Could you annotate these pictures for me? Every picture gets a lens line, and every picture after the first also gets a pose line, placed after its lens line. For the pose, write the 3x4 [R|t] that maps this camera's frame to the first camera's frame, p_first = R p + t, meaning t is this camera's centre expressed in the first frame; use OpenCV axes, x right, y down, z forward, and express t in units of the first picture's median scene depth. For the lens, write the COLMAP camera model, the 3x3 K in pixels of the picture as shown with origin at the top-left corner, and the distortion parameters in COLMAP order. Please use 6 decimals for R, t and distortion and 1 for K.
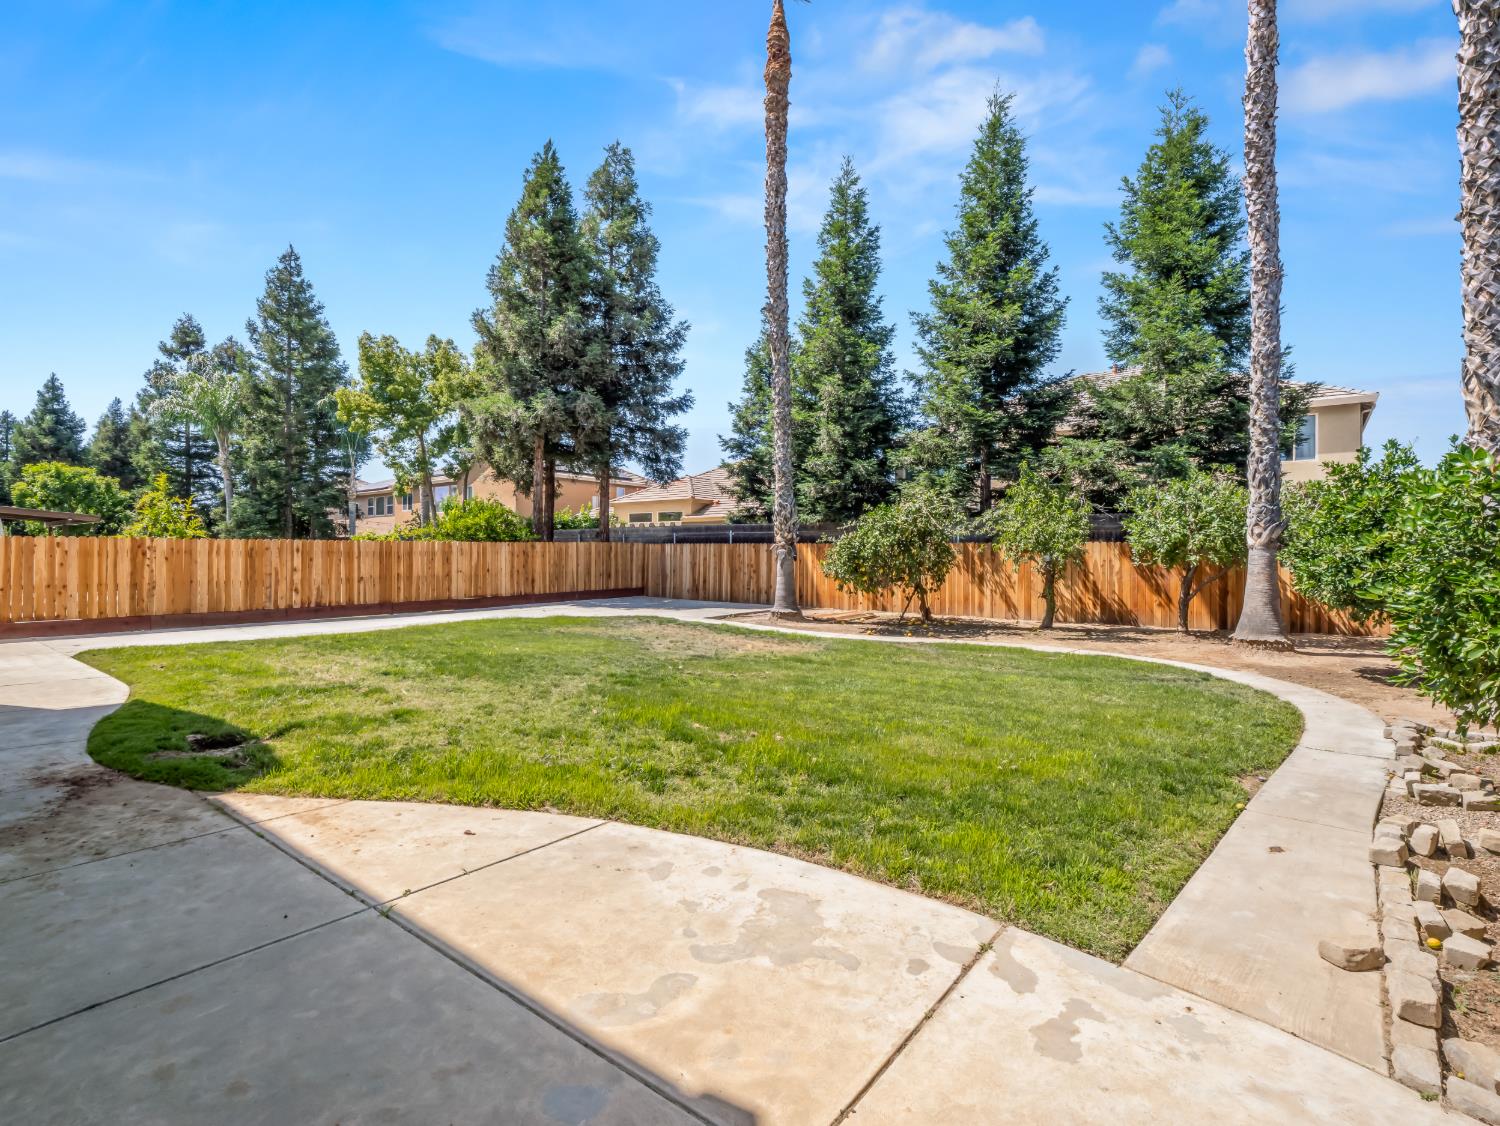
lens RADIAL K [[723.9, 0, 747.9], [0, 723.9, 553.5], [0, 0, 1]] dist [-0.015367, -0.002003]
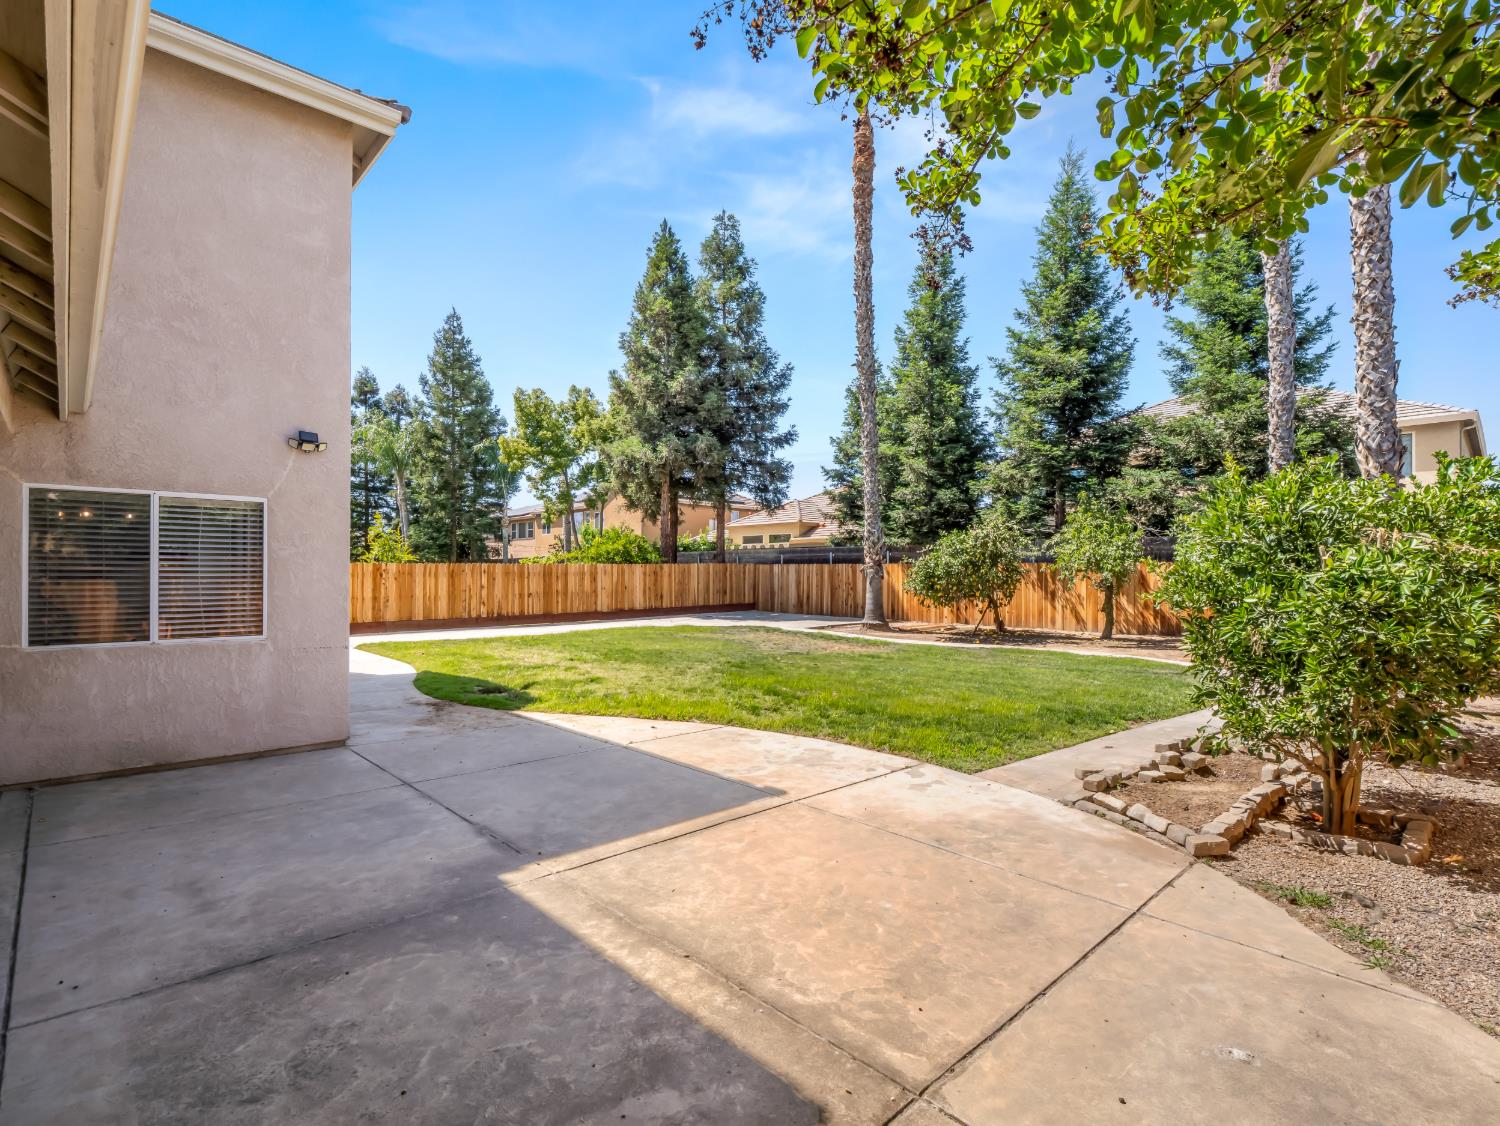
lens RADIAL K [[723.9, 0, 747.9], [0, 723.9, 553.5], [0, 0, 1]] dist [-0.015367, -0.002003]
pose [[0.987884, -0.006913, -0.155041, 0.027686], [0.003001, 0.999672, -0.025452, -0.002154], [0.155166, 0.024678, 0.987580, -0.156184]]
